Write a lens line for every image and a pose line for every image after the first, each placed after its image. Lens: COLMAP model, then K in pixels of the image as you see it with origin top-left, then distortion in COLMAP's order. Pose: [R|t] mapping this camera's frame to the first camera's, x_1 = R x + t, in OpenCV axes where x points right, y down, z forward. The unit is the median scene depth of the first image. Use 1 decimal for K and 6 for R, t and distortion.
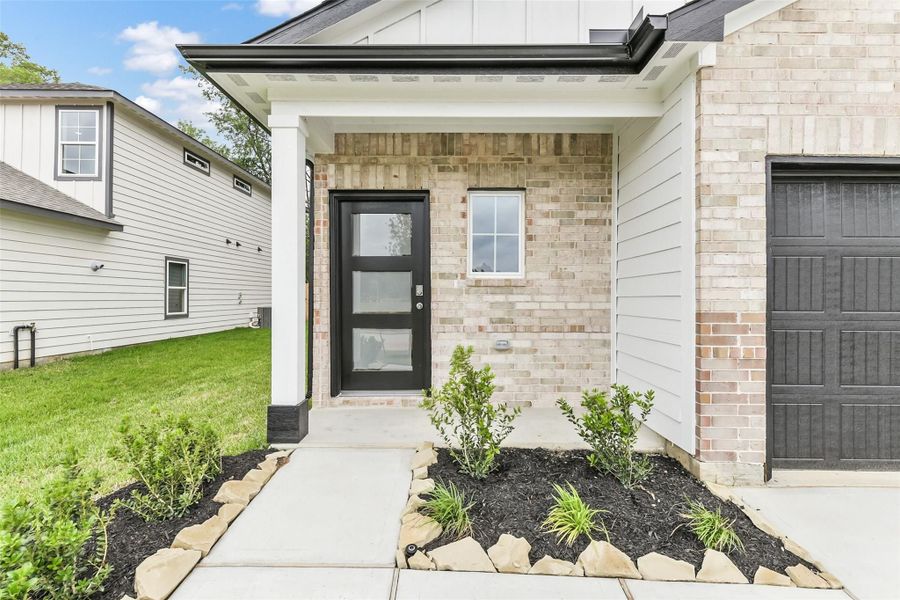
lens RADIAL K [[449.6, 0, 450.0], [0, 449.6, 300.0], [0, 0, 1]] dist [0.003717, -0.000019]
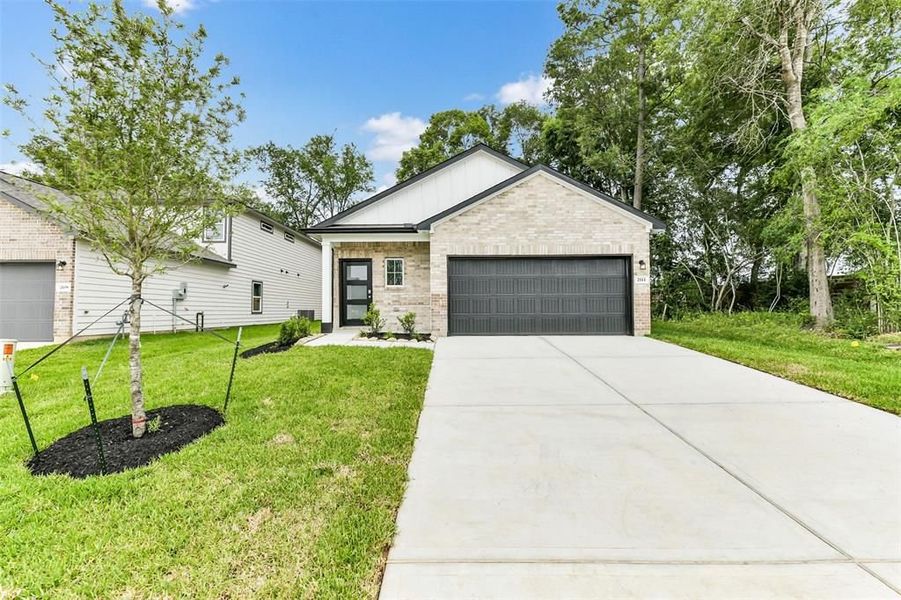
lens RADIAL K [[382.5, 0, 455.2], [0, 382.5, 299.2], [0, 0, 1]] dist [0.003439, -0.000053]
pose [[0.999759, -0.009882, 0.019614, 0.465934], [0.010619, 0.999227, -0.037839, 0.135426], [-0.019225, 0.038038, 0.999091, -1.592118]]
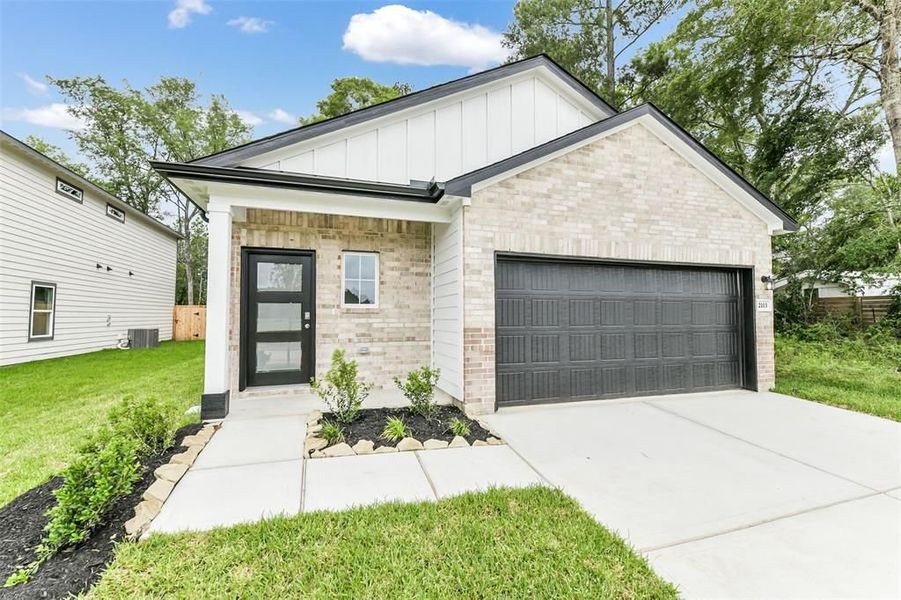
lens RADIAL K [[382.5, 0, 455.2], [0, 382.5, 299.2], [0, 0, 1]] dist [0.003439, -0.000053]
pose [[0.944141, 0.010899, 0.329362, -0.024813], [0.006606, 0.998626, -0.051982, -0.007212], [-0.329477, 0.051254, 0.942772, -0.377008]]
